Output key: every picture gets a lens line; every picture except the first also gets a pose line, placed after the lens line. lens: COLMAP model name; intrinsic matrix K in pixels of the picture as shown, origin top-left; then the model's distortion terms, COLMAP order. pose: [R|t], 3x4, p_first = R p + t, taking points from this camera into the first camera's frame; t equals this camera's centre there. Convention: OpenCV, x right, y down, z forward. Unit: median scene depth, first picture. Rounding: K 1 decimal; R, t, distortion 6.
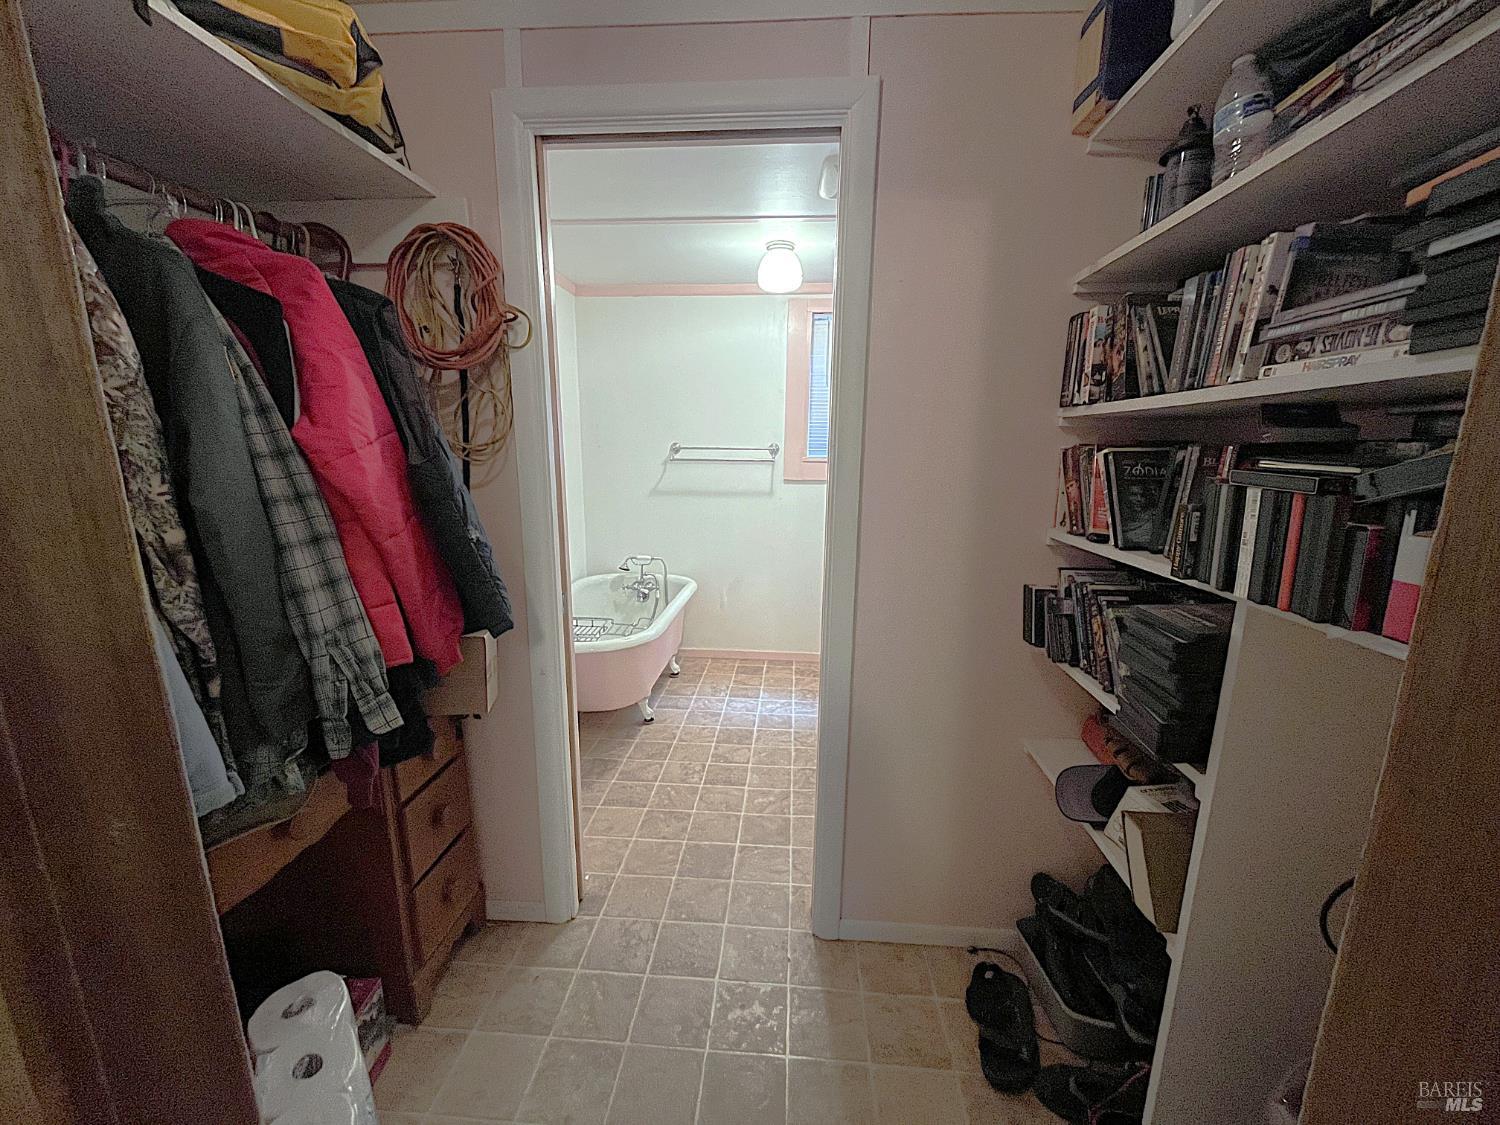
lens RADIAL K [[602.8, 0, 750.4], [0, 602.8, 567.2], [0, 0, 1]] dist [-0.000038, -0.000265]
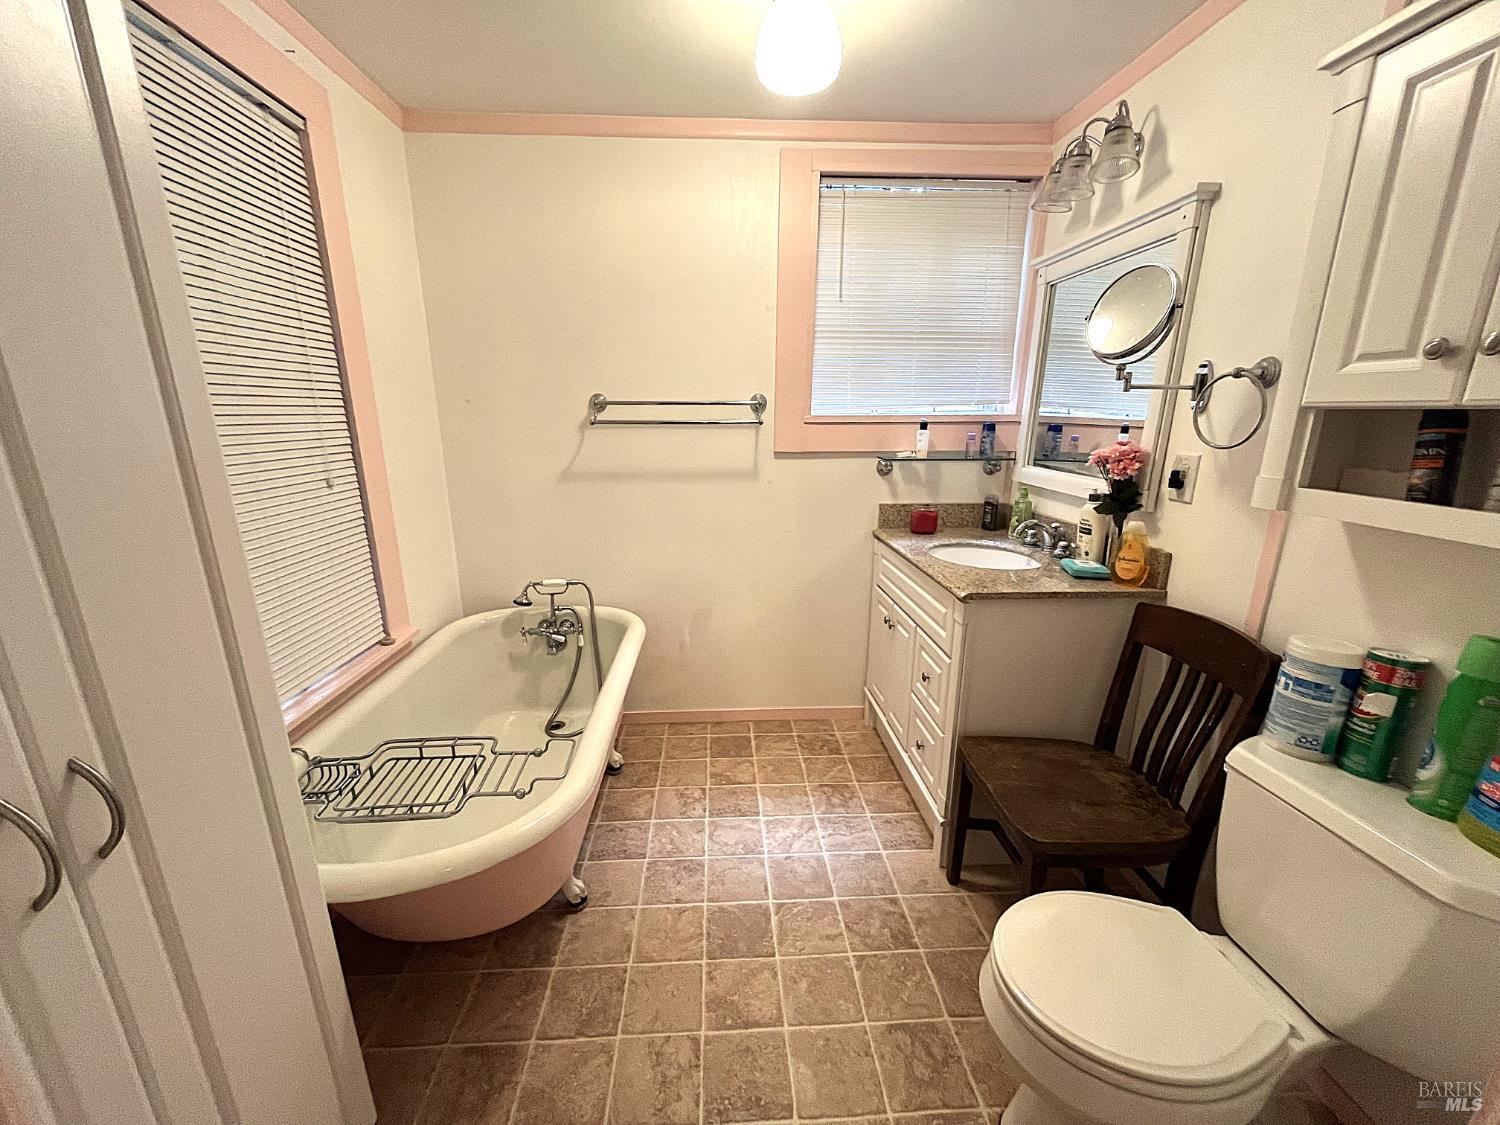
lens RADIAL K [[602.8, 0, 753.3], [0, 602.8, 567.9], [0, 0, 1]] dist [-0.000038, -0.000265]
pose [[0.990556, -0.039651, 0.131253, -0.055481], [0.030502, 0.997010, 0.070996, -0.069300], [-0.133675, -0.066322, 0.988803, 0.364447]]
